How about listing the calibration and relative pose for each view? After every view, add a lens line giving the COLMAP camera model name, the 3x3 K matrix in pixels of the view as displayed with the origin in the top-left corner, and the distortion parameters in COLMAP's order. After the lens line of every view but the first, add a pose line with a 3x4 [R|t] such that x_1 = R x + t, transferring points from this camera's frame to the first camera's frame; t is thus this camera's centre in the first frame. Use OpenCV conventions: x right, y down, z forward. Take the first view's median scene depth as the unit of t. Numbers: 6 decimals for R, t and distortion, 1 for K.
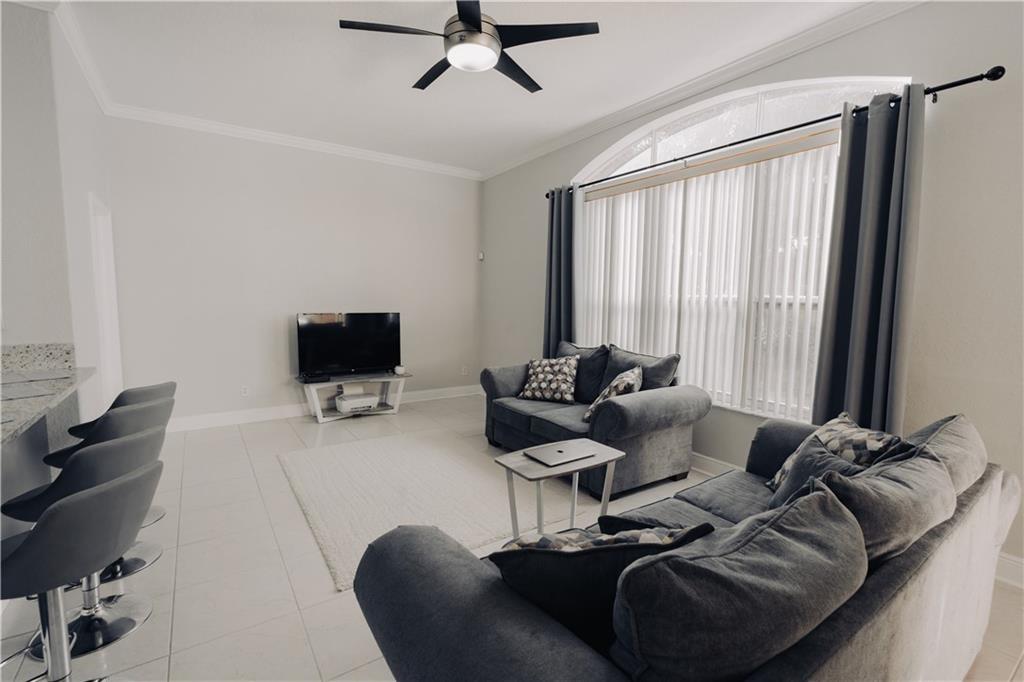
lens RADIAL K [[462.7, 0, 512.8], [0, 462.7, 342.1], [0, 0, 1]] dist [-0.000095, 0.000129]
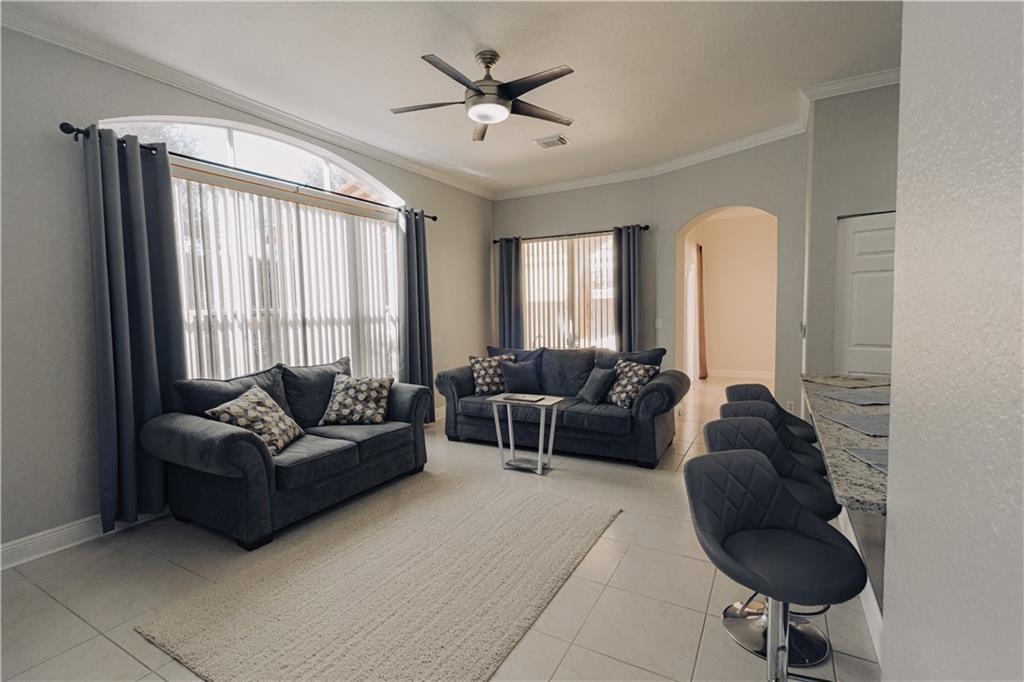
lens RADIAL K [[462.7, 0, 510.9], [0, 462.7, 338.2], [0, 0, 1]] dist [-0.000095, 0.000129]
pose [[-0.443535, -0.066939, 0.893754, -0.925156], [0.101940, 0.986968, 0.124509, -0.132838], [-0.890441, 0.146333, -0.430931, 1.159813]]
